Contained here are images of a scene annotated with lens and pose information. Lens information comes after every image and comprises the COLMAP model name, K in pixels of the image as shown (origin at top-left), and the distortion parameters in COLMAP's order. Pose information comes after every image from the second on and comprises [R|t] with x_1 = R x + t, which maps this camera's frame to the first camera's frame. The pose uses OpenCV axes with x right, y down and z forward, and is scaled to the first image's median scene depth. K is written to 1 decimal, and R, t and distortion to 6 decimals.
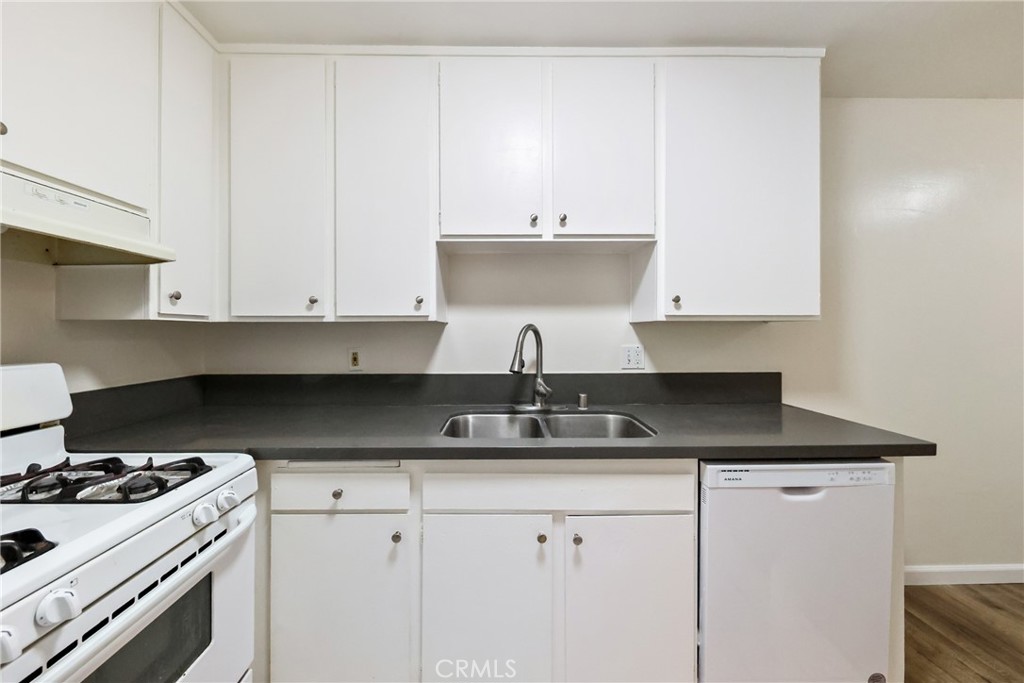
lens RADIAL K [[355.5, 0, 499.9], [0, 355.5, 329.3], [0, 0, 1]] dist [-0.001244, -0.000108]
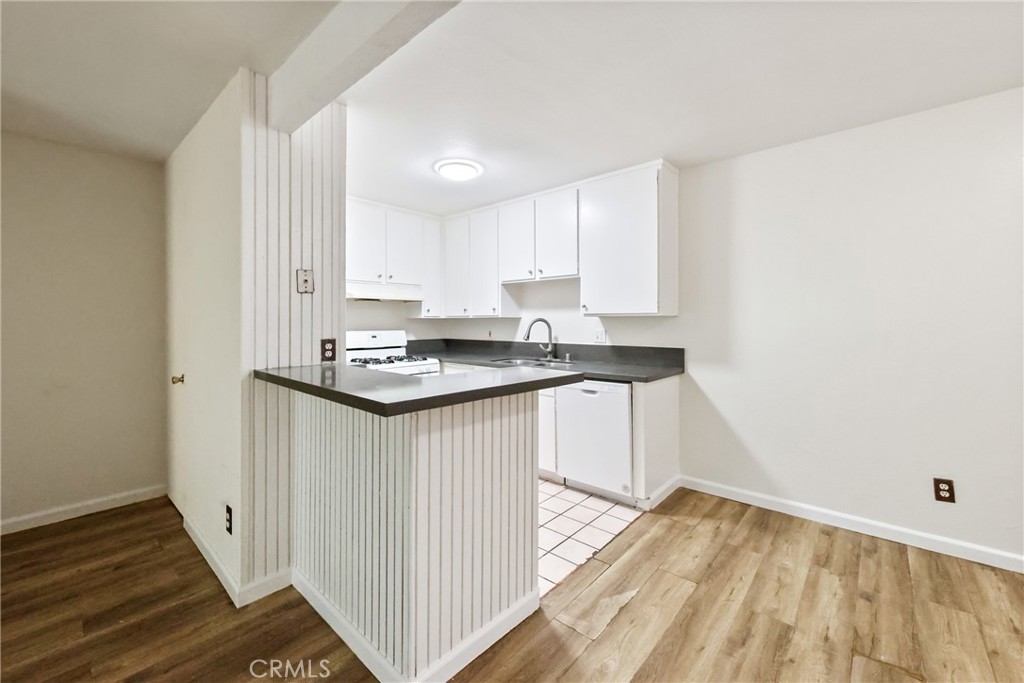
lens RADIAL K [[412.3, 0, 516.9], [0, 412.3, 320.1], [0, 0, 1]] dist [-0.000111, 0.000081]
pose [[0.742027, -0.002587, -0.670365, 1.740236], [0.003723, 0.999993, 0.000261, -0.005548], [0.670359, -0.002689, 0.742032, -0.975937]]
